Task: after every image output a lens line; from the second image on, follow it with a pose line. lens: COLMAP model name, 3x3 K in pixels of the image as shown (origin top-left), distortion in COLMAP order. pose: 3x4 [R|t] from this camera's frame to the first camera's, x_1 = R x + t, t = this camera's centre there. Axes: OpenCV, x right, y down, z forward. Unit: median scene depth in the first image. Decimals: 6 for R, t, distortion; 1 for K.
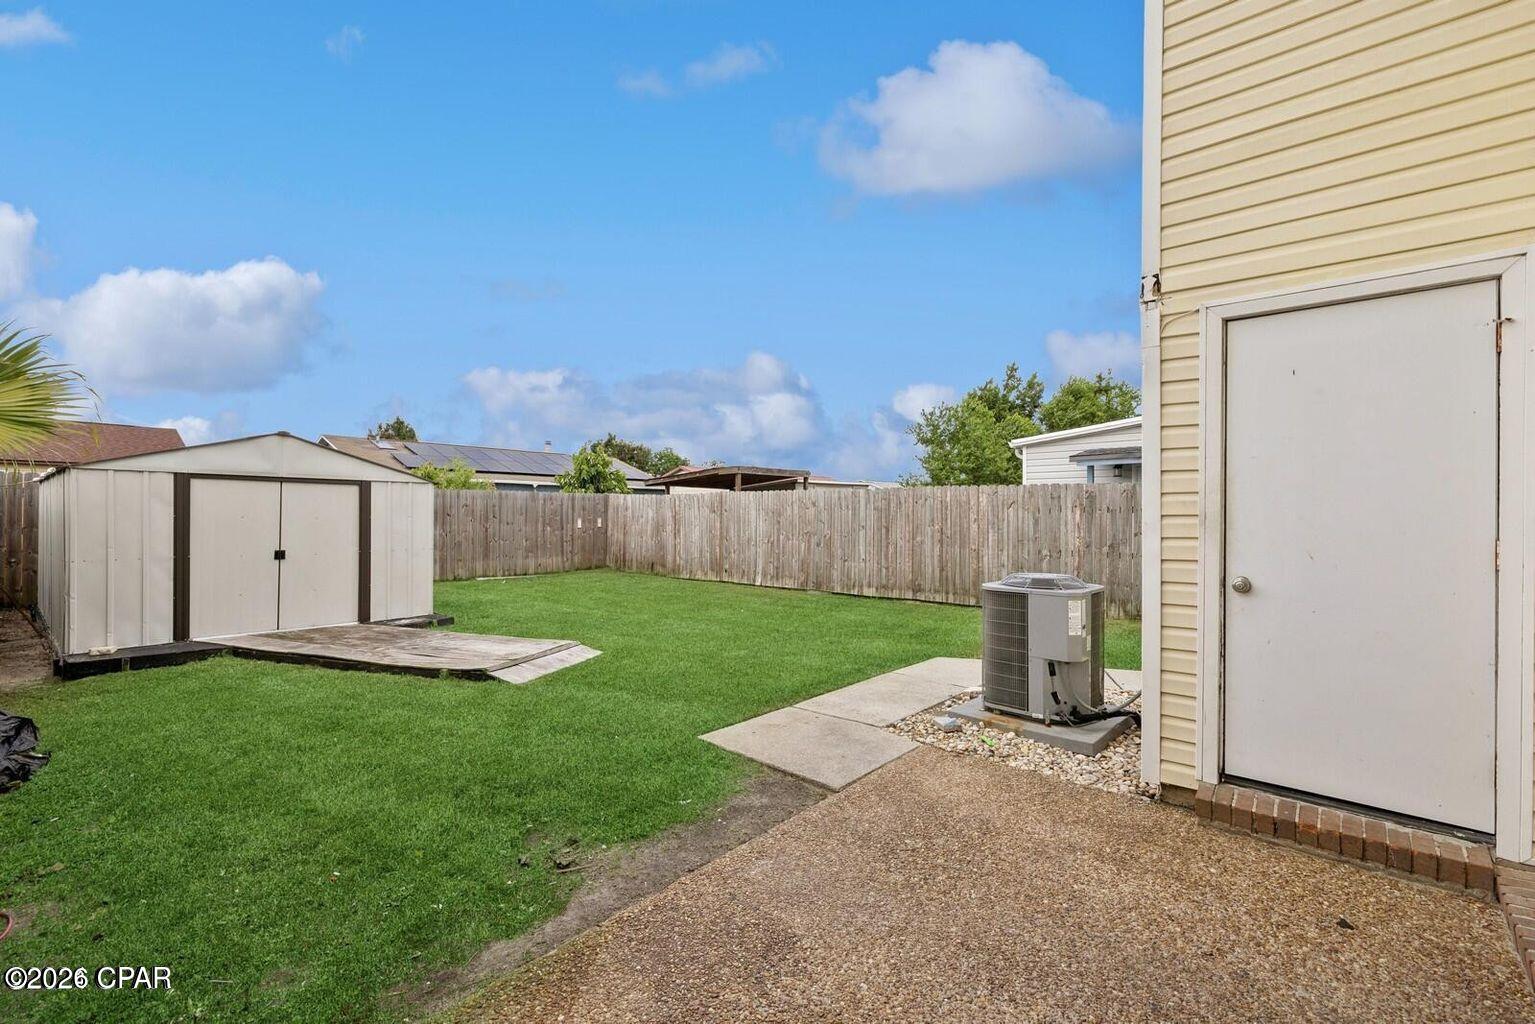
lens RADIAL K [[643.4, 0, 767.5], [0, 643.4, 512.0], [0, 0, 1]] dist [-0.000935, 0.000170]
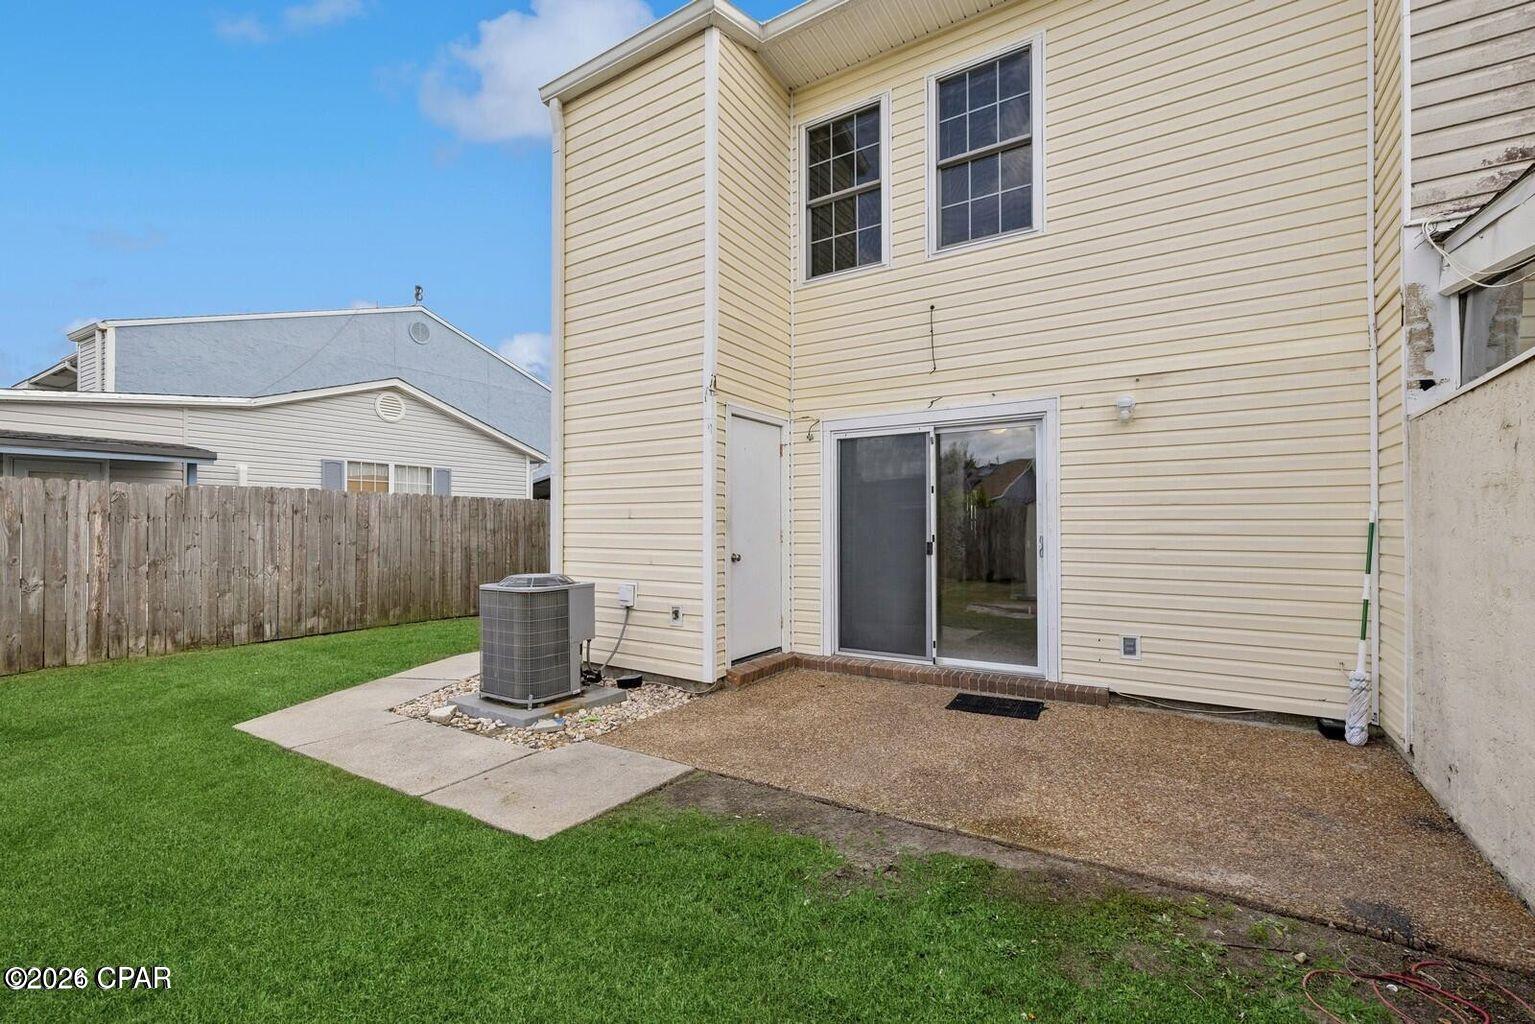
lens RADIAL K [[643.4, 0, 767.5], [0, 643.4, 512.0], [0, 0, 1]] dist [-0.000935, 0.000170]
pose [[-0.140782, 0.015471, 0.989920, -0.812381], [0.002261, 0.999880, -0.015305, 0.007935], [-0.990038, 0.000083, -0.140800, 0.834342]]
